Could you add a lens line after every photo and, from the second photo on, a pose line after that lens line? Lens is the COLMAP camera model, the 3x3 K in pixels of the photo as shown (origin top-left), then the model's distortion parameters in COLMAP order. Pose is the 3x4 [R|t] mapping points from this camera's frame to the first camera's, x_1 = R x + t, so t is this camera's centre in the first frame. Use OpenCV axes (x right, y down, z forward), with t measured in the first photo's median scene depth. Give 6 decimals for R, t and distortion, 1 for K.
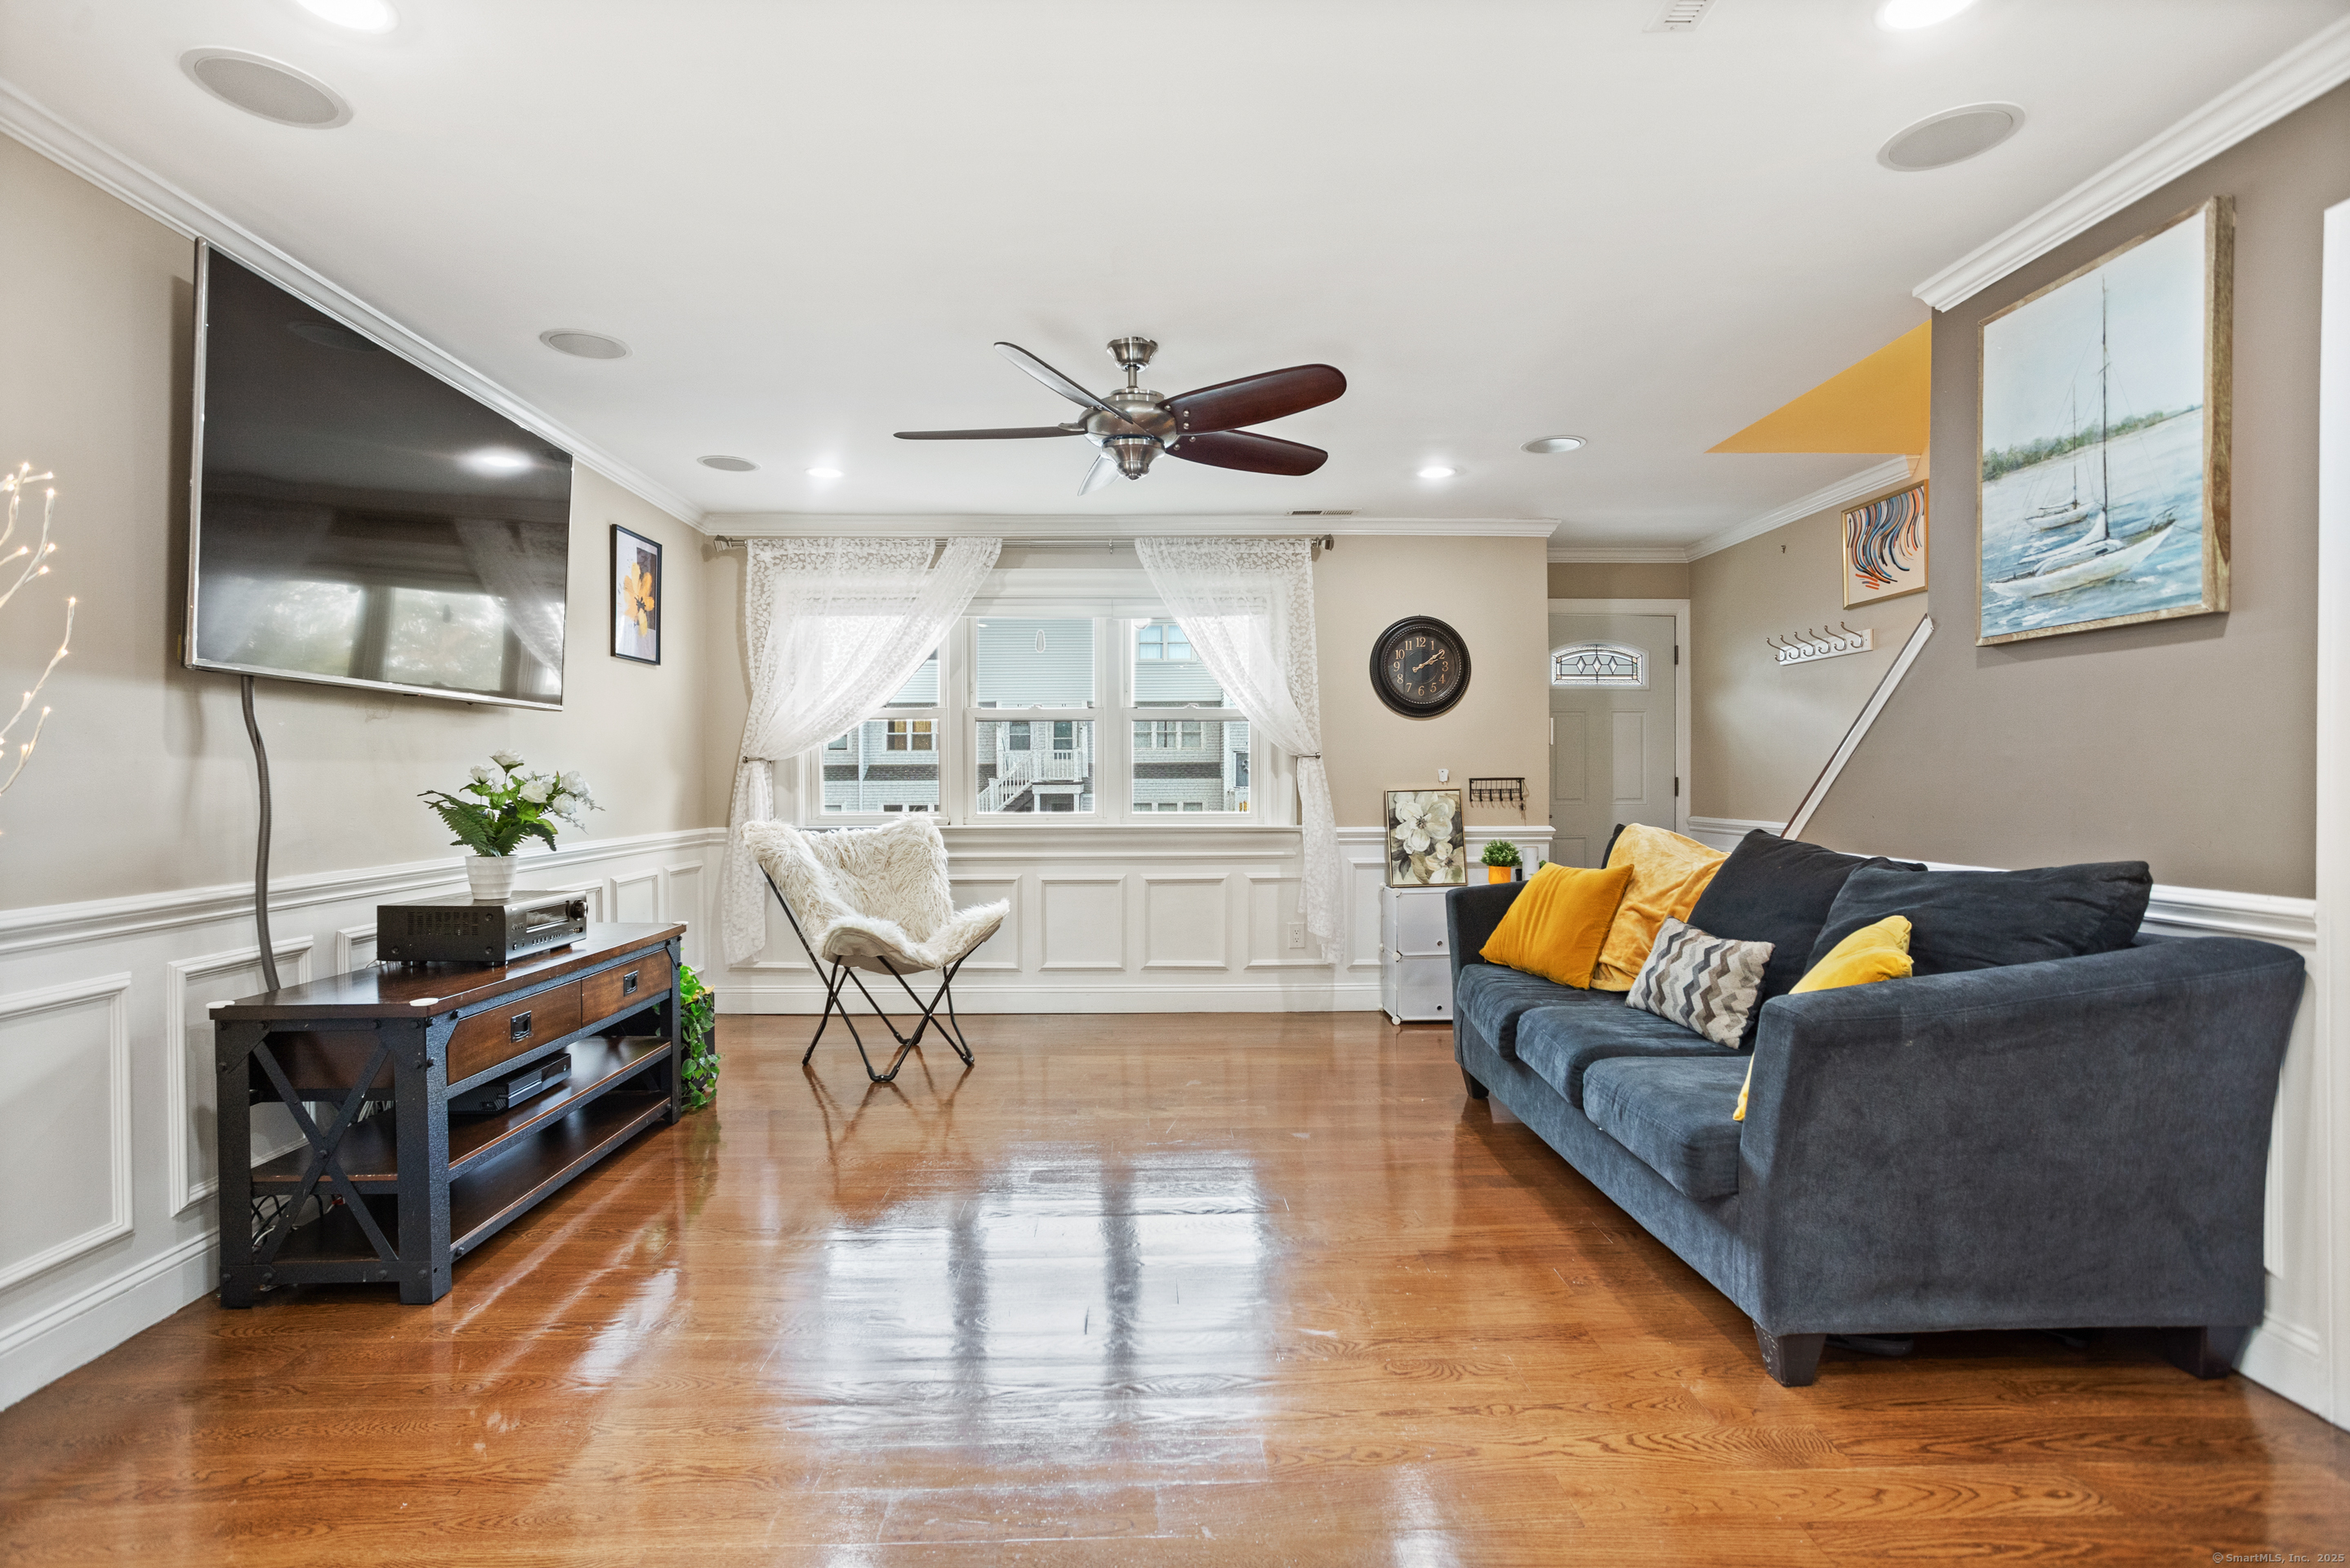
lens RADIAL K [[1148.6, 0, 1168.1], [0, 1148.6, 794.9], [0, 0, 1]] dist [-0.033658, 0.017553]
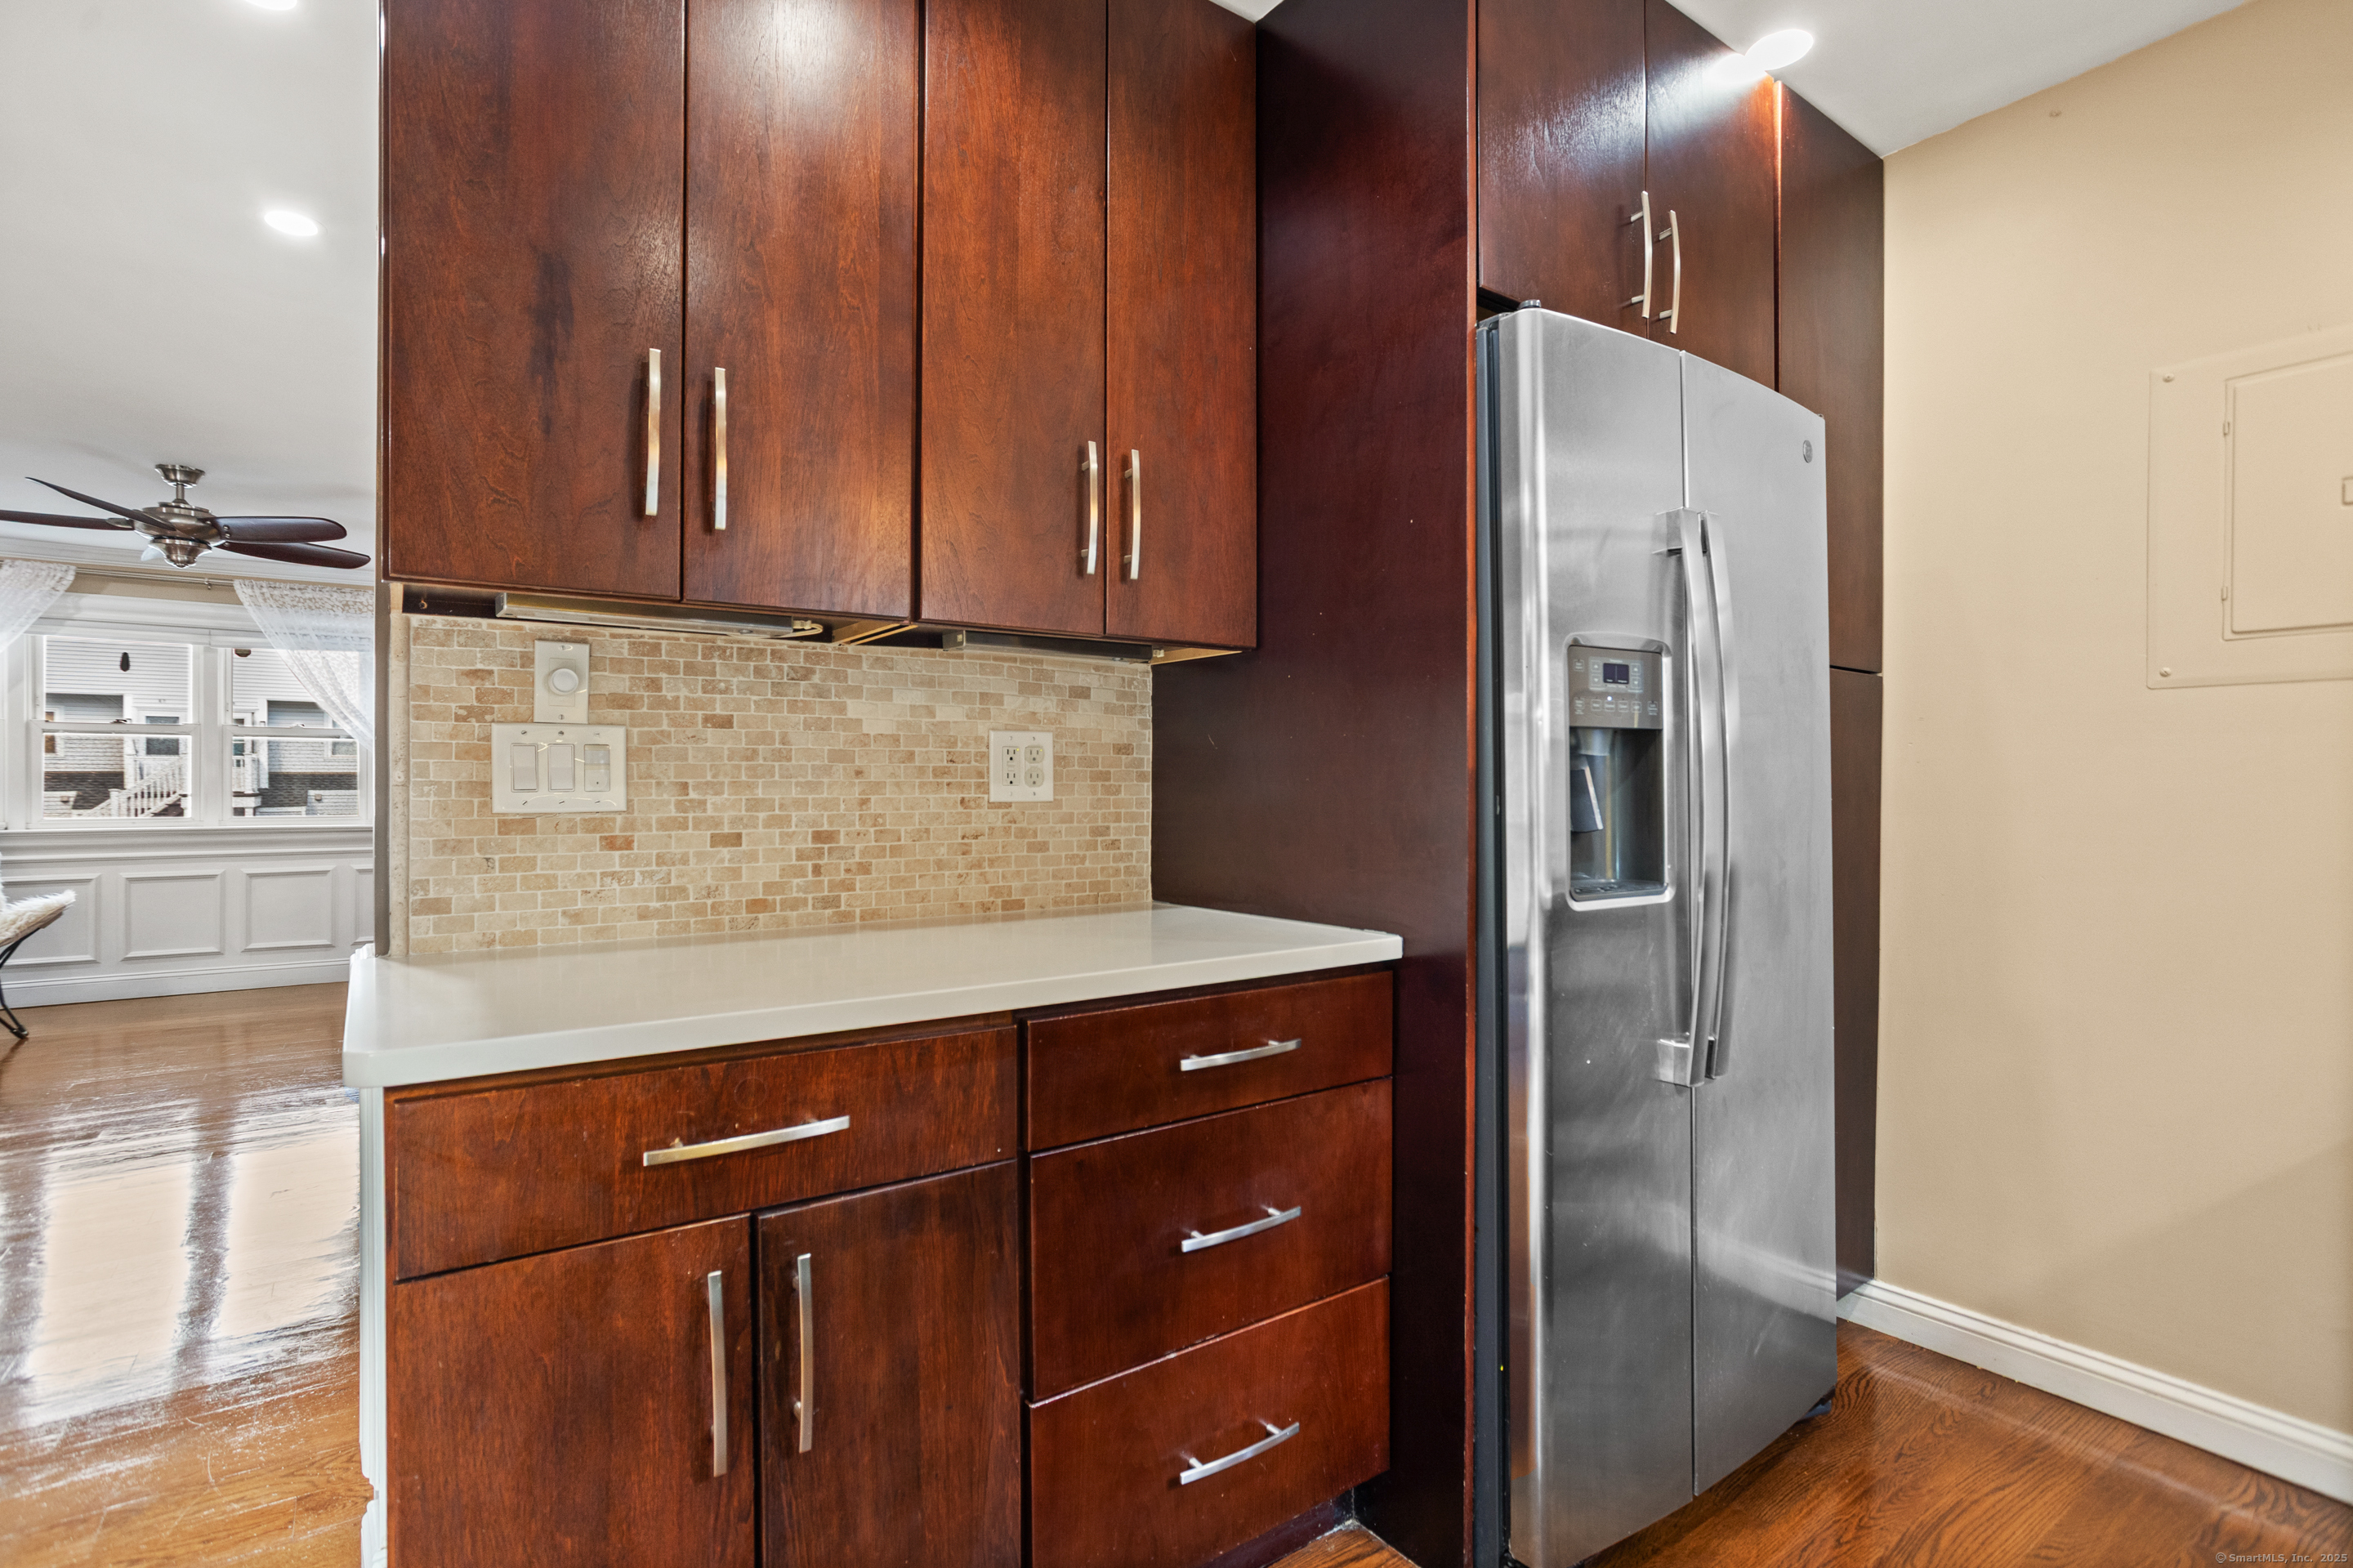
lens RADIAL K [[1150.2, 0, 1207.6], [0, 1150.2, 786.7], [0, 0, 1]] dist [-0.033658, 0.017553]
pose [[0.821781, -0.000847, 0.569803, 0.129023], [0.010350, 0.999856, -0.013441, 0.011576], [-0.569709, 0.016943, 0.821672, -0.504872]]
